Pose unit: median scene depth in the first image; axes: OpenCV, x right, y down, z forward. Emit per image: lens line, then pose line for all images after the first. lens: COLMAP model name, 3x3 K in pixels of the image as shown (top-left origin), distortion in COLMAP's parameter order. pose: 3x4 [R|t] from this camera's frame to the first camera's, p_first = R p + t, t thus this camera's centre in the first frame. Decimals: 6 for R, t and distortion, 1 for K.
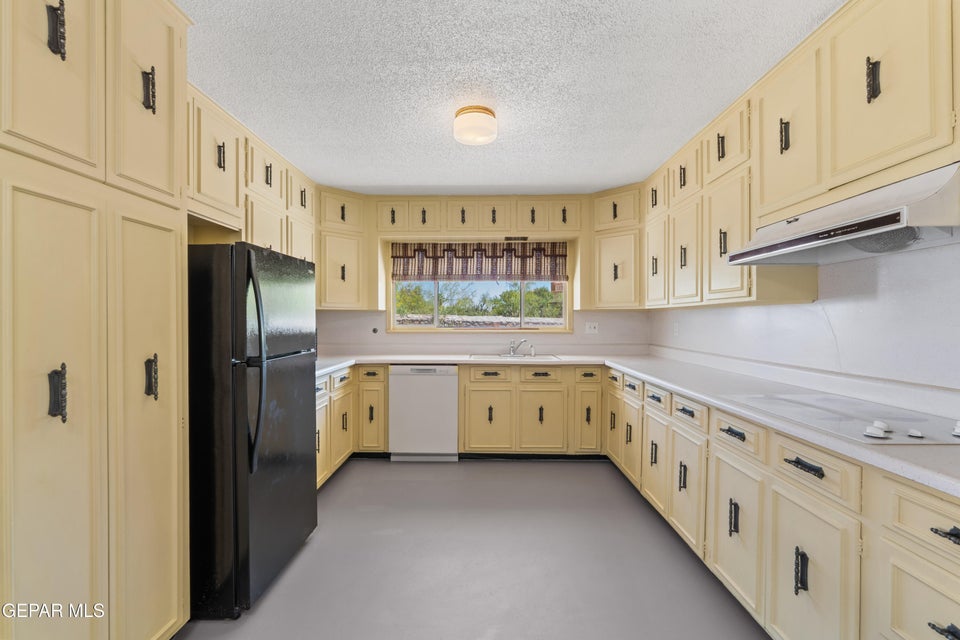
lens RADIAL K [[418.8, 0, 478.5], [0, 418.8, 321.4], [0, 0, 1]] dist [-0.009516, 0.000688]
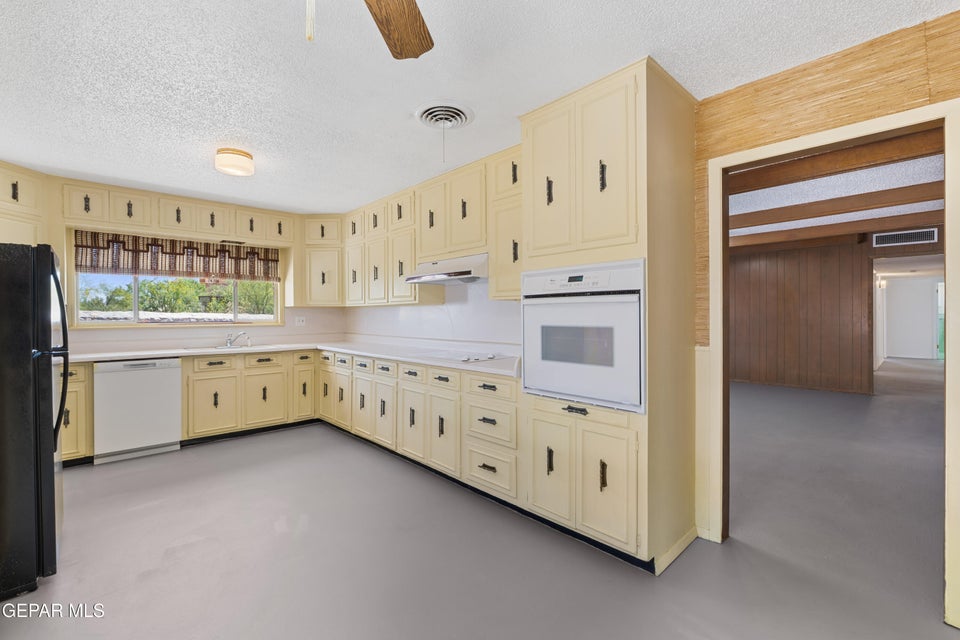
lens RADIAL K [[418.8, 0, 475.2], [0, 418.8, 316.0], [0, 0, 1]] dist [-0.009516, 0.000688]
pose [[0.723094, -0.005903, 0.690724, -0.243699], [0.007425, 0.999972, 0.000773, 0.003429], [-0.690710, 0.004570, 0.723118, -0.287808]]
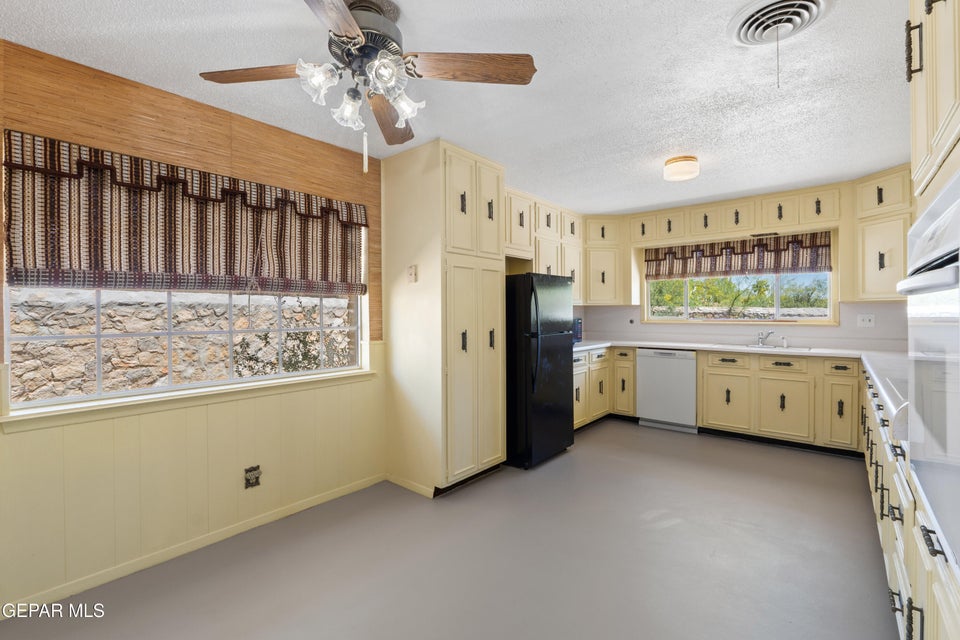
lens RADIAL K [[418.8, 0, 481.6], [0, 418.8, 317.6], [0, 0, 1]] dist [-0.009516, 0.000688]
pose [[0.782597, 0.003317, -0.622520, 0.212975], [0.001192, 0.999976, 0.006828, 0.001933], [0.622528, -0.006086, 0.782574, -0.295902]]
